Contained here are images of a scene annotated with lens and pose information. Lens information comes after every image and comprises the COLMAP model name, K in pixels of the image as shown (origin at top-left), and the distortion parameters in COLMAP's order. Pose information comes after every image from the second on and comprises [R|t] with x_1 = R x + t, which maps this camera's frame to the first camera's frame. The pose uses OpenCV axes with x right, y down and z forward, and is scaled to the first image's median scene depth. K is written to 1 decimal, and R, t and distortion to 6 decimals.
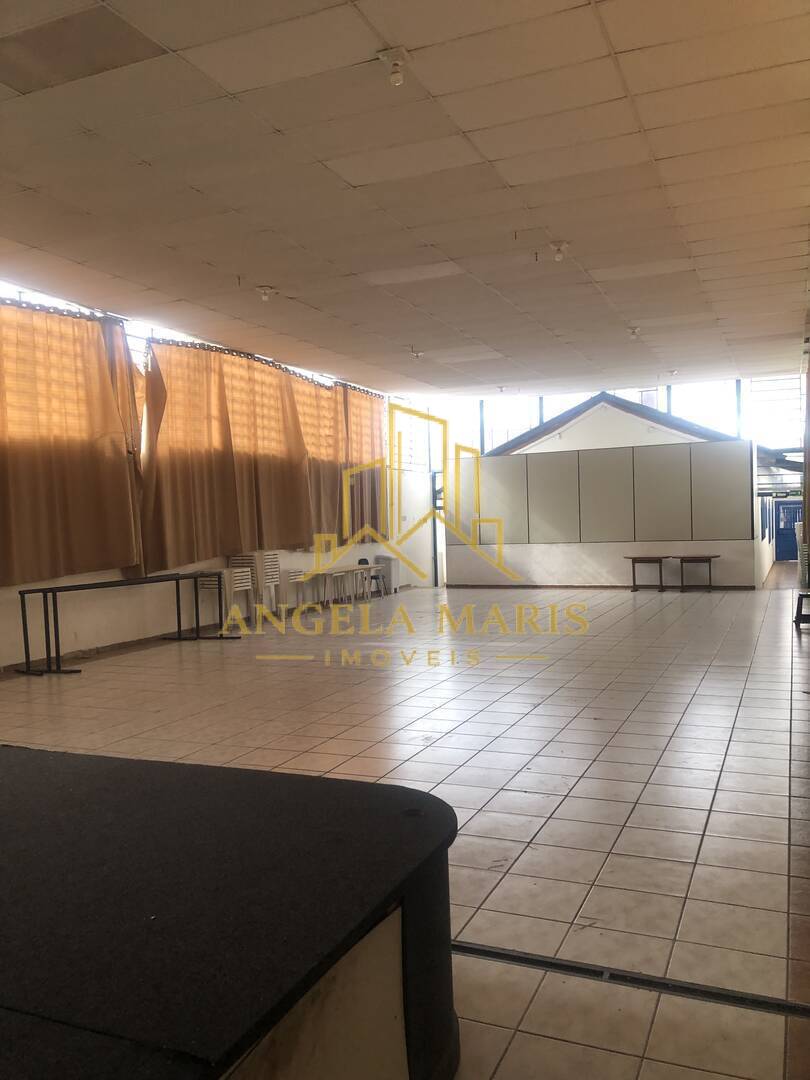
lens RADIAL K [[888.6, 0, 401.0], [0, 888.6, 544.1], [0, 0, 1]] dist [0.006286, -0.006318]
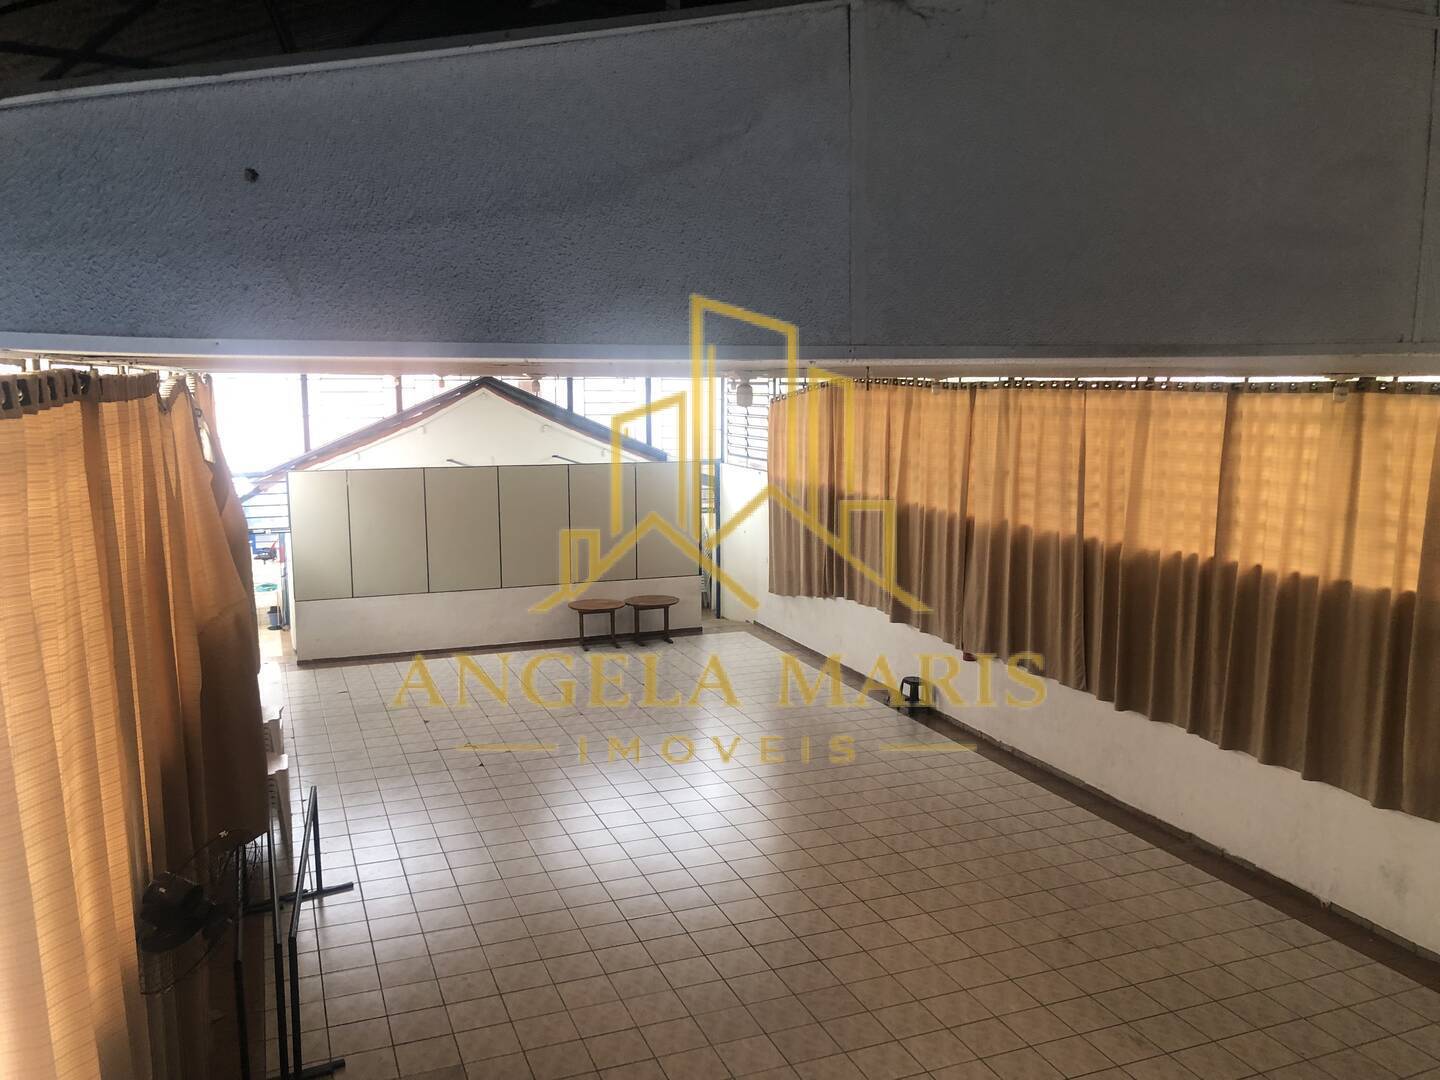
lens RADIAL K [[1184.7, 0, 735.3], [0, 1184.7, 545.6], [0, 0, 1]] dist [0.006286, -0.006318]
pose [[0.705971, -0.064445, 0.705303, -0.379674], [-0.002936, 0.995577, 0.093906, -0.138758], [-0.708235, -0.068365, 0.702659, 0.167786]]
